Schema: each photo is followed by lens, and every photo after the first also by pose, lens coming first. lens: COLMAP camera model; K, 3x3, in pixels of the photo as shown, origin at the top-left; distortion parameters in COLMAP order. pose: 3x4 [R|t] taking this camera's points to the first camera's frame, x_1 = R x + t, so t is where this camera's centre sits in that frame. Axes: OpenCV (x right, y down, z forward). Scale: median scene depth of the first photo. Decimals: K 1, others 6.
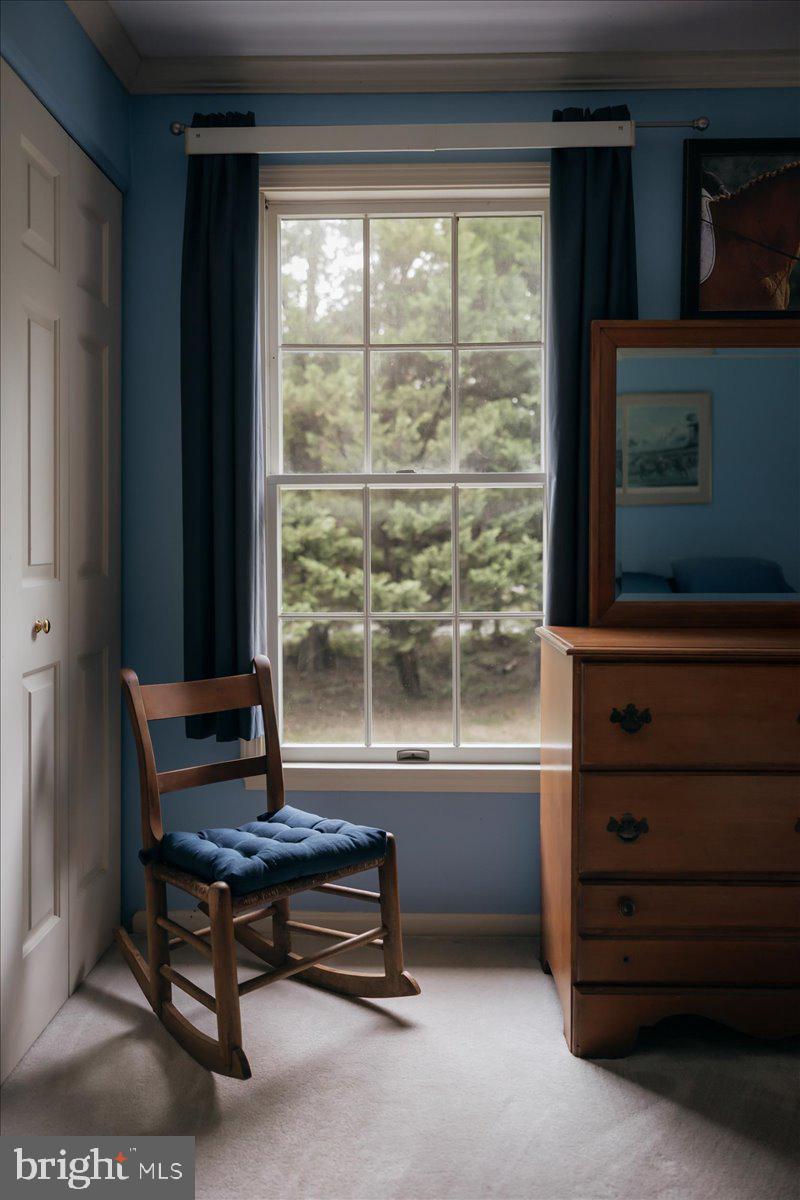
lens RADIAL K [[906.2, 0, 400.0], [0, 906.2, 600.0], [0, 0, 1]] dist [0.002671, 0.003022]
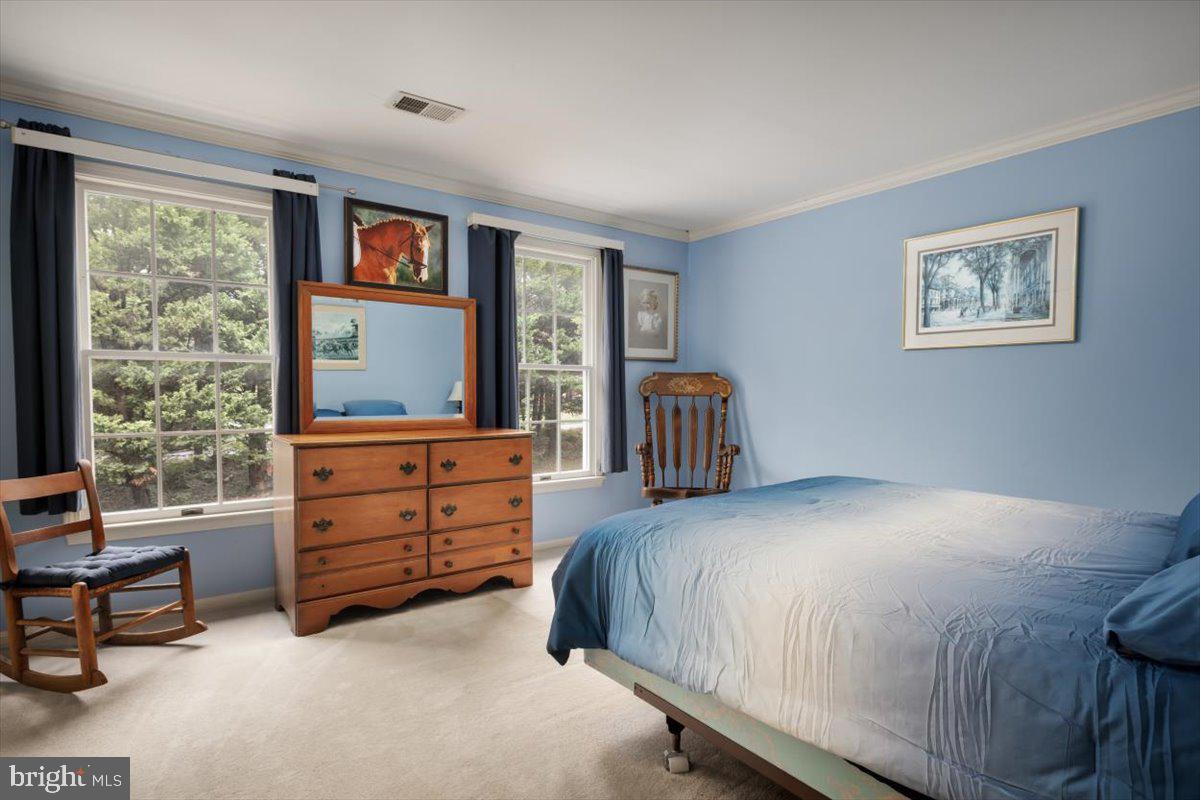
lens RADIAL K [[606.9, 0, 593.8], [0, 606.9, 397.1], [0, 0, 1]] dist [0.004205, 0.001202]
pose [[0.778756, -0.004293, 0.627313, -0.117809], [0.038516, 0.998417, -0.040983, 0.026887], [-0.626144, 0.056077, 0.777688, -0.420899]]
